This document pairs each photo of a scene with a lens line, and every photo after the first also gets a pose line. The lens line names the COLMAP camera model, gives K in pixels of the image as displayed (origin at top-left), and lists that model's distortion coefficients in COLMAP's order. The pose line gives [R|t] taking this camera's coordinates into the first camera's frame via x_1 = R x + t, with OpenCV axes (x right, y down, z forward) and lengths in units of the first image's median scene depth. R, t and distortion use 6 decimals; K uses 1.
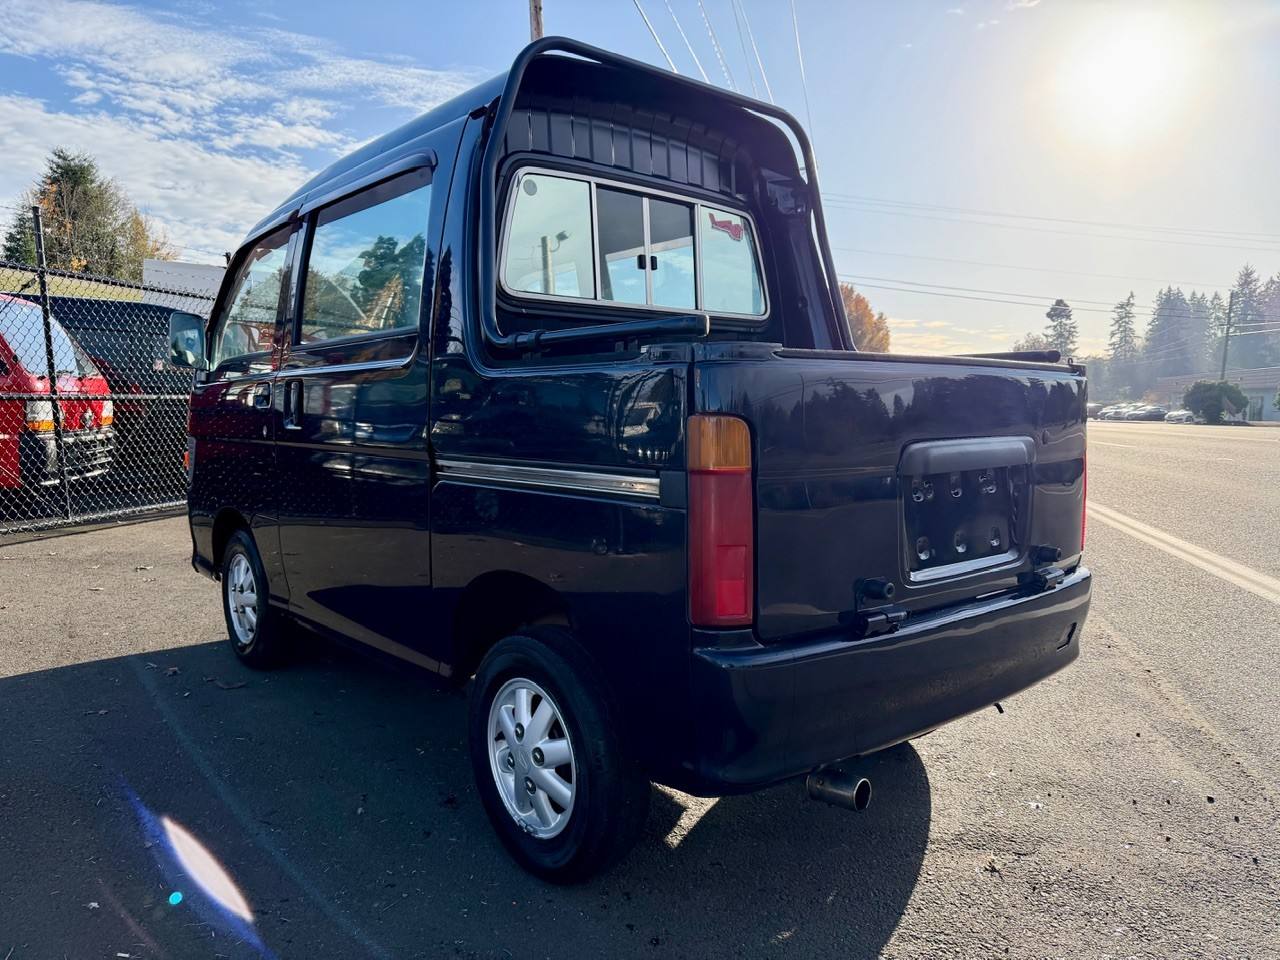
lens RADIAL K [[887.9, 0, 645.1], [0, 887.9, 479.4], [0, 0, 1]] dist [0.084346, -0.052633]
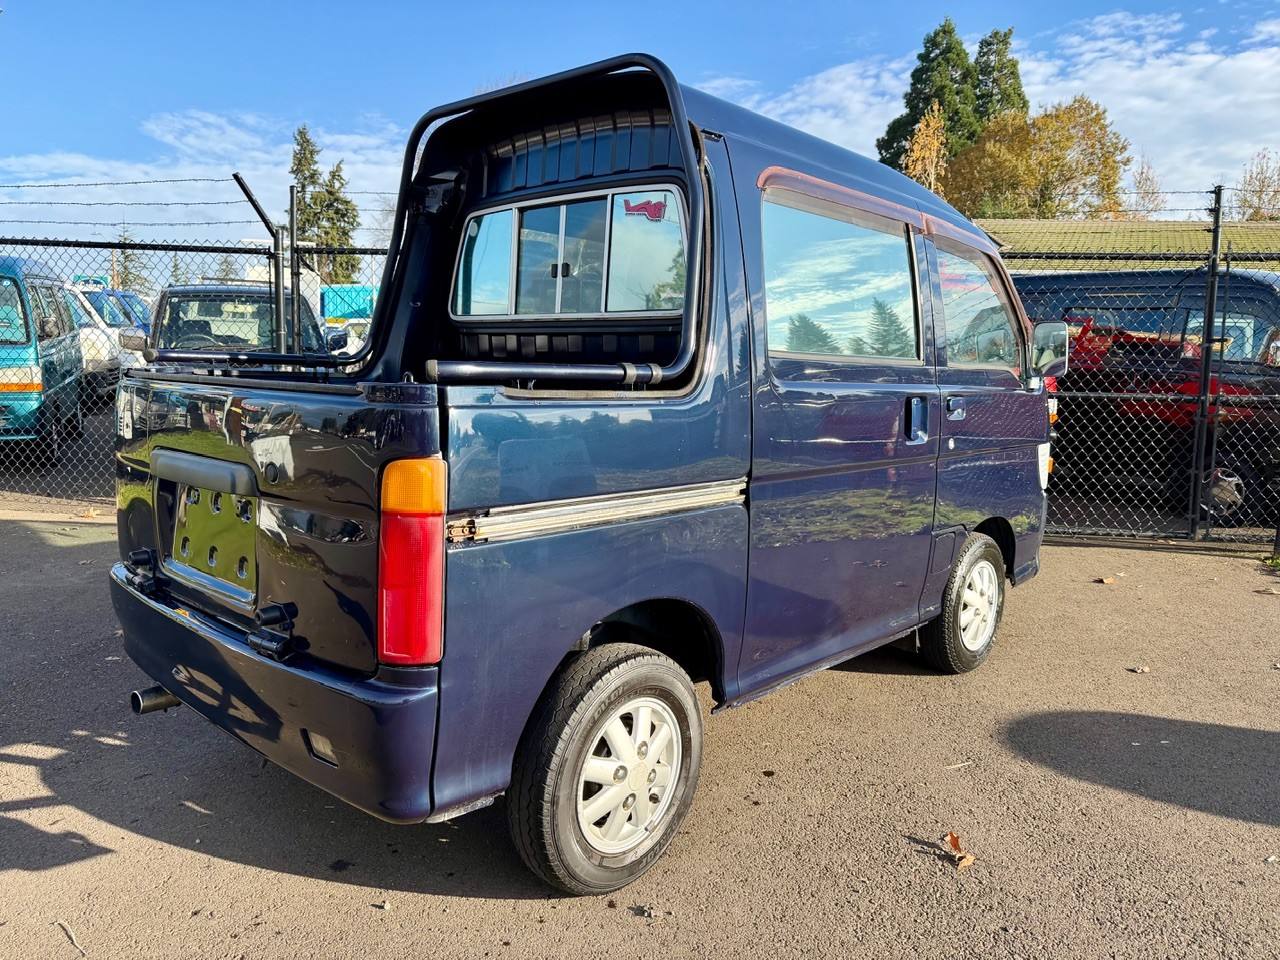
lens RADIAL K [[887.9, 0, 645.1], [0, 887.9, 479.4], [0, 0, 1]] dist [0.084346, -0.052633]
pose [[0.124830, 0.121792, -0.984675, 0.955118], [-0.114243, 0.987601, 0.107671, -0.122841], [0.985579, 0.099052, 0.137196, 0.915915]]
